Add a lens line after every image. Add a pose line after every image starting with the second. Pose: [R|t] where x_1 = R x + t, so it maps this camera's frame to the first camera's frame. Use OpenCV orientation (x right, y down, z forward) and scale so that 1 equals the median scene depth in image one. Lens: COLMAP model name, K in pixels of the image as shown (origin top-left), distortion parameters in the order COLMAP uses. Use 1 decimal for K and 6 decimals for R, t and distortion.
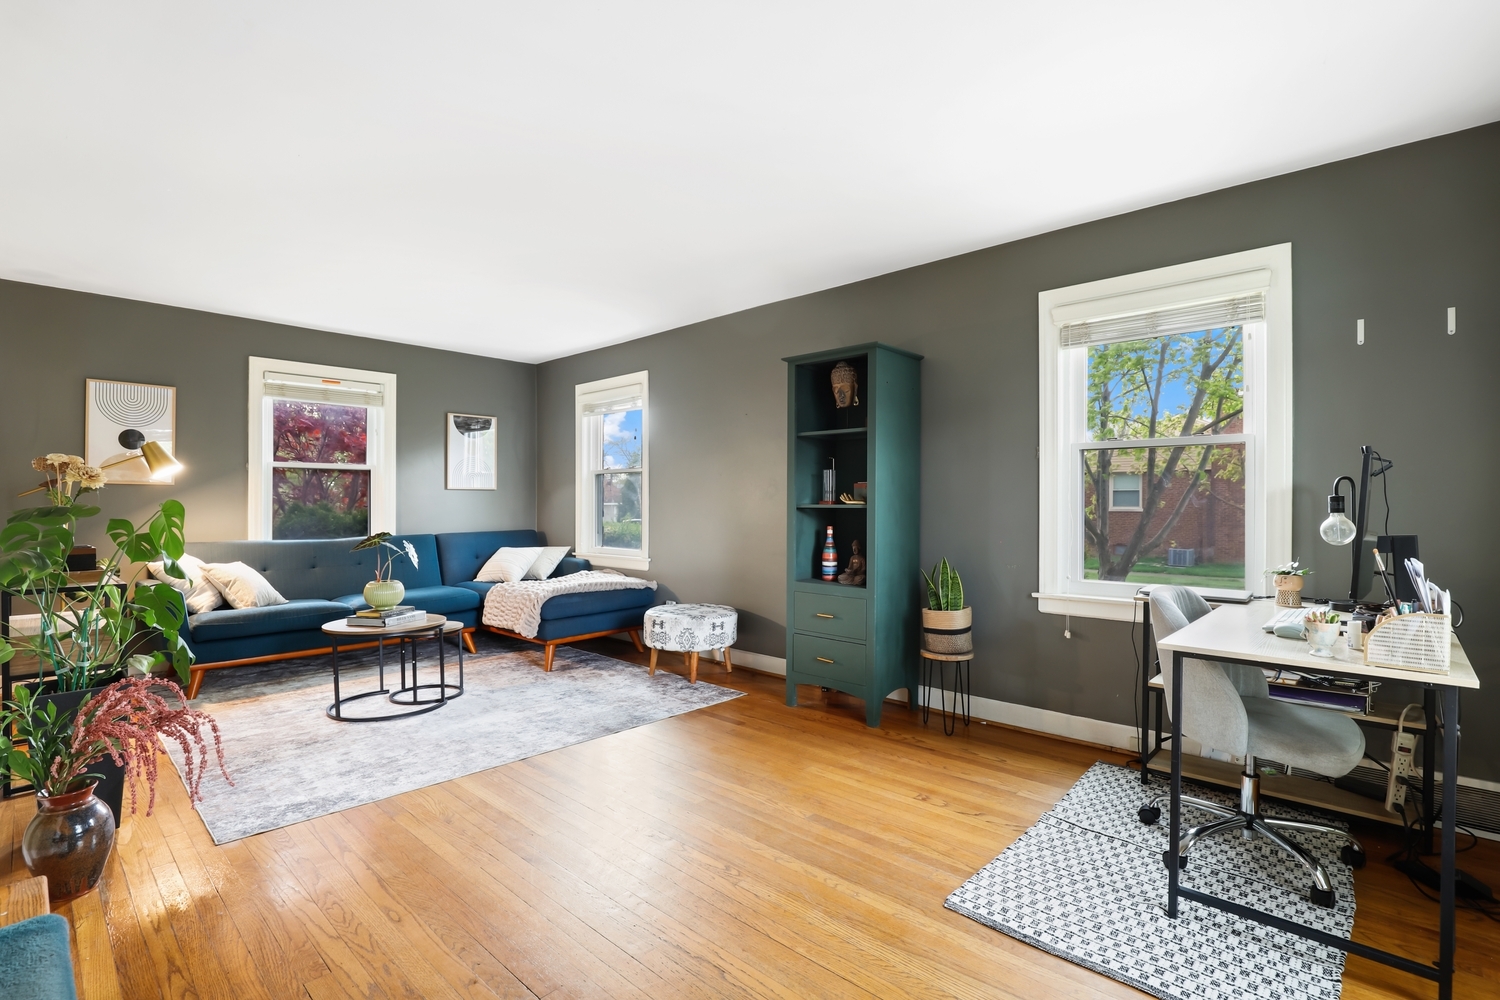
lens RADIAL K [[693.9, 0, 758.5], [0, 693.9, 502.9], [0, 0, 1]] dist [-0.039371, 0.015808]
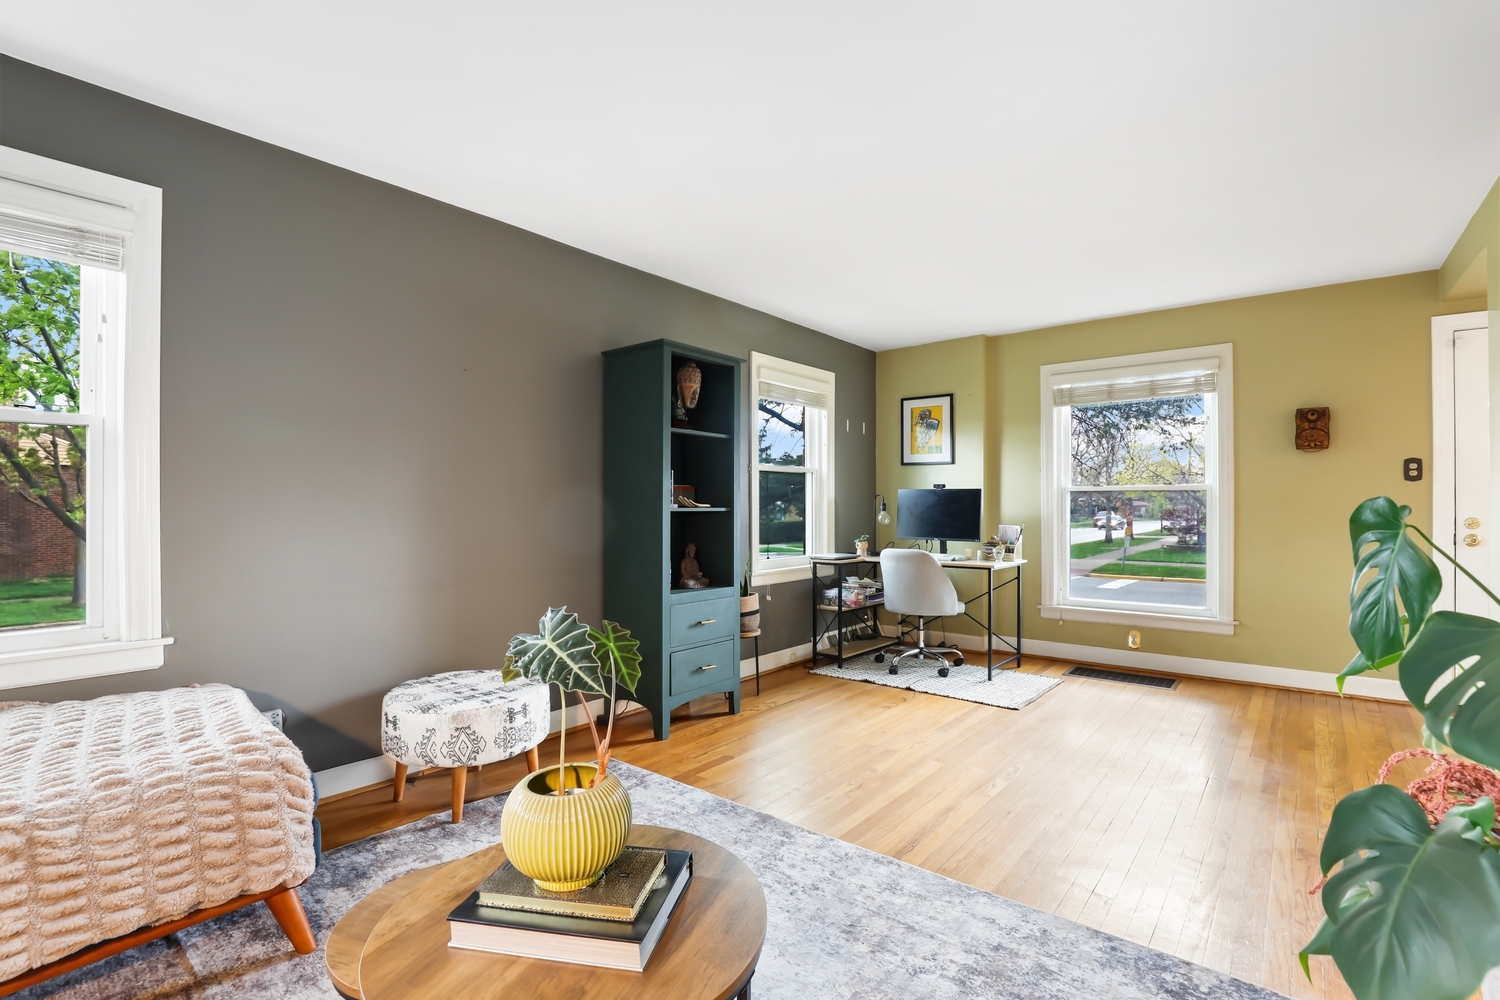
lens RADIAL K [[693.9, 0, 758.5], [0, 693.9, 502.9], [0, 0, 1]] dist [-0.039371, 0.015808]
pose [[-0.056174, 0.001615, 0.998420, -1.045725], [0.001937, 0.999997, -0.001508, -0.004419], [-0.998419, 0.001850, -0.056177, 1.164702]]
